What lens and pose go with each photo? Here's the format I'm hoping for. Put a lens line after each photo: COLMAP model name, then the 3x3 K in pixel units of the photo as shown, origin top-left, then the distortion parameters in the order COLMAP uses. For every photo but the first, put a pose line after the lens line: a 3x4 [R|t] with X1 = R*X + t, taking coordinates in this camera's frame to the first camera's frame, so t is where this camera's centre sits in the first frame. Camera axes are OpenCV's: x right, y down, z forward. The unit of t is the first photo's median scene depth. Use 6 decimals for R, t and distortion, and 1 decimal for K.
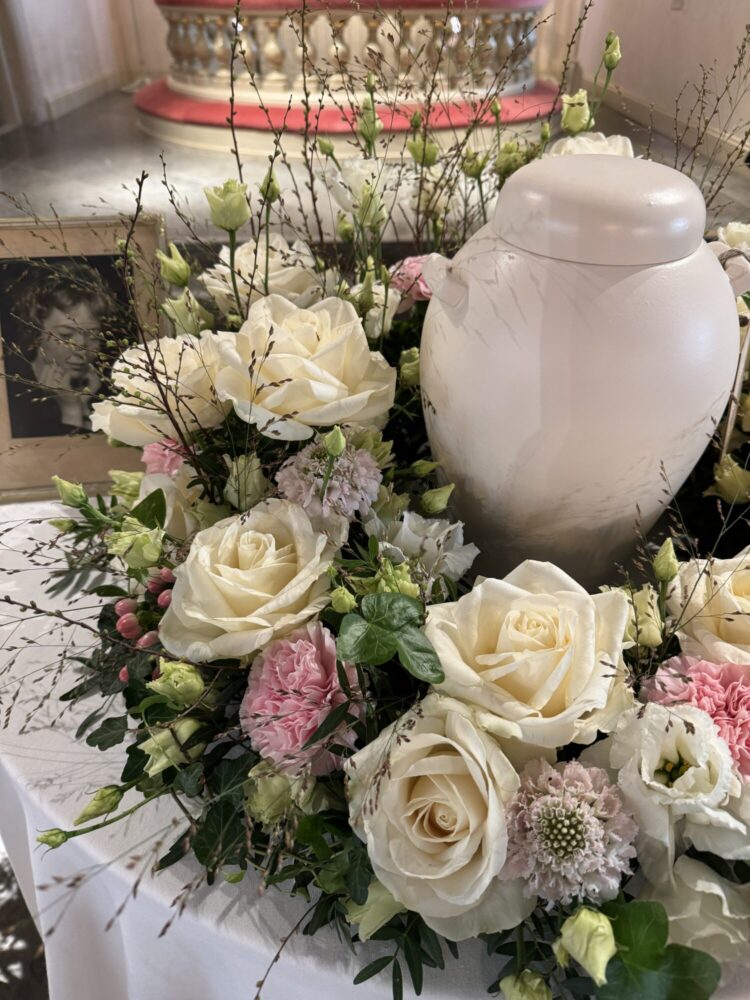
lens RADIAL K [[738.9, 0, 375.0], [0, 738.9, 500.0], [0, 0, 1]] dist [0.052255, -0.106726]
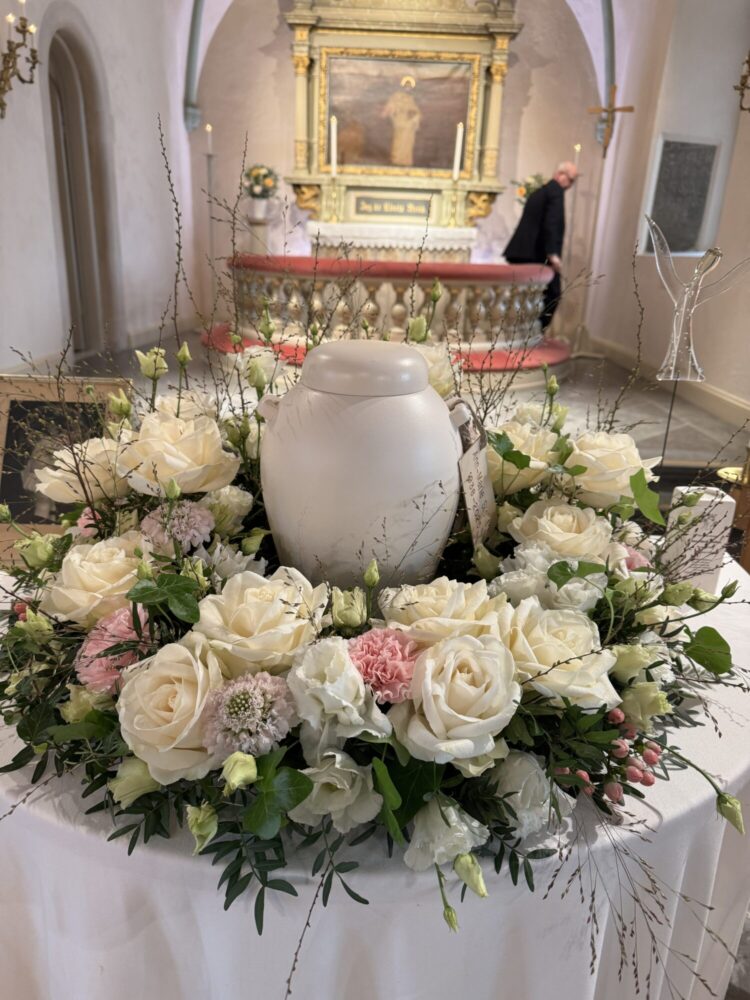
lens RADIAL K [[738.9, 0, 375.0], [0, 738.9, 500.0], [0, 0, 1]] dist [0.052255, -0.106726]
pose [[0.996167, 0.057093, -0.066274, 0.420393], [-0.074149, 0.953083, -0.293487, 0.325748], [0.046409, 0.297277, 0.953663, -0.401536]]
